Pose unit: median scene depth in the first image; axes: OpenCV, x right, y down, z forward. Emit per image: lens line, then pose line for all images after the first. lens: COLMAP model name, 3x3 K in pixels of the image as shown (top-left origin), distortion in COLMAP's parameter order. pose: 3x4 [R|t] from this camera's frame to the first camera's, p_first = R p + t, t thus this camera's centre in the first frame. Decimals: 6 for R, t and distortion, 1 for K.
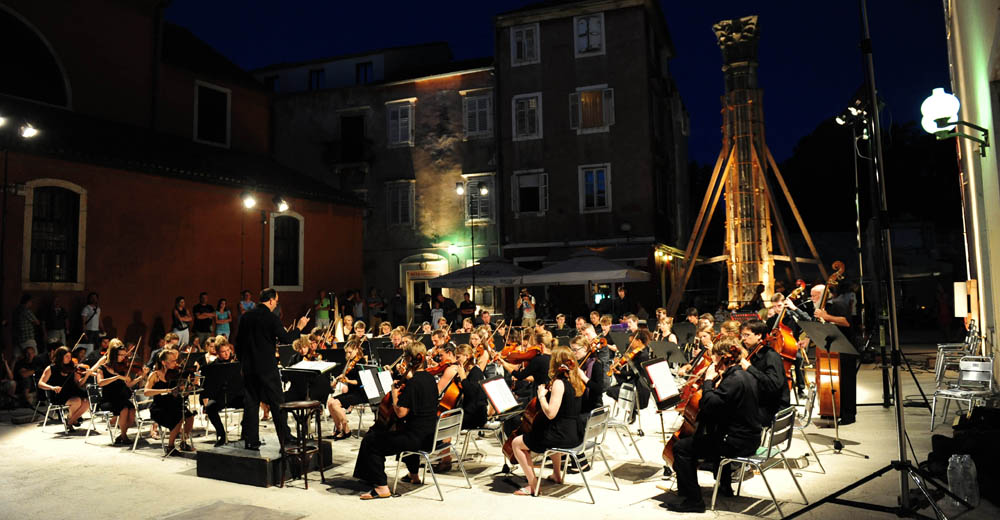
lens RADIAL K [[680.3, 0, 500.0], [0, 680.3, 260.0], [0, 0, 1]] dist [-0.068230, -0.000834]
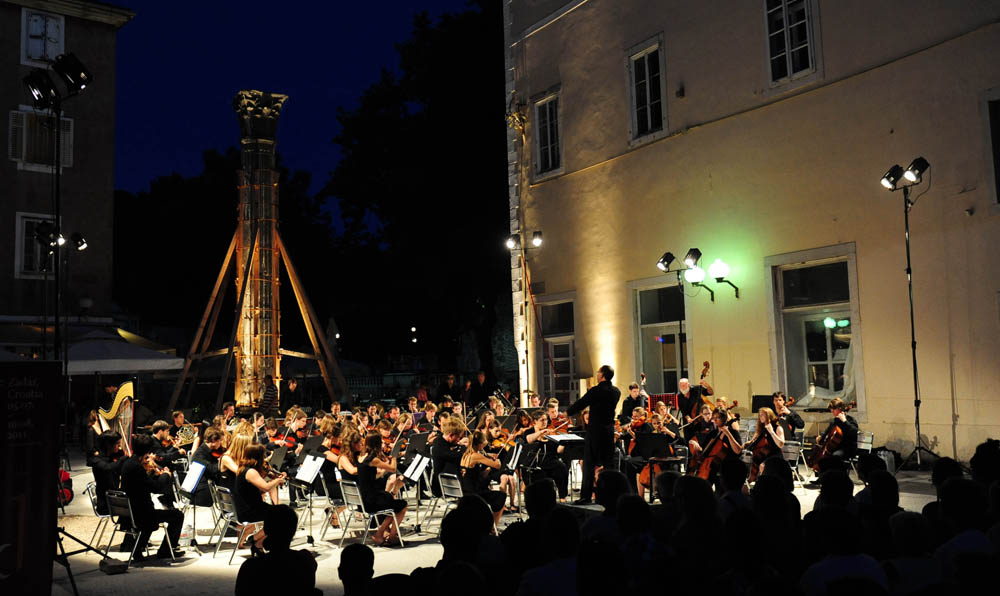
lens RADIAL K [[875.8, 0, 500.0], [0, 875.8, 298.0], [0, 0, 1]] dist [-0.004431, -0.006275]
pose [[0.541182, 0.098390, 0.835129, -0.454106], [-0.040881, 0.995035, -0.090737, 0.019523], [-0.839911, 0.014964, 0.542518, 0.074928]]
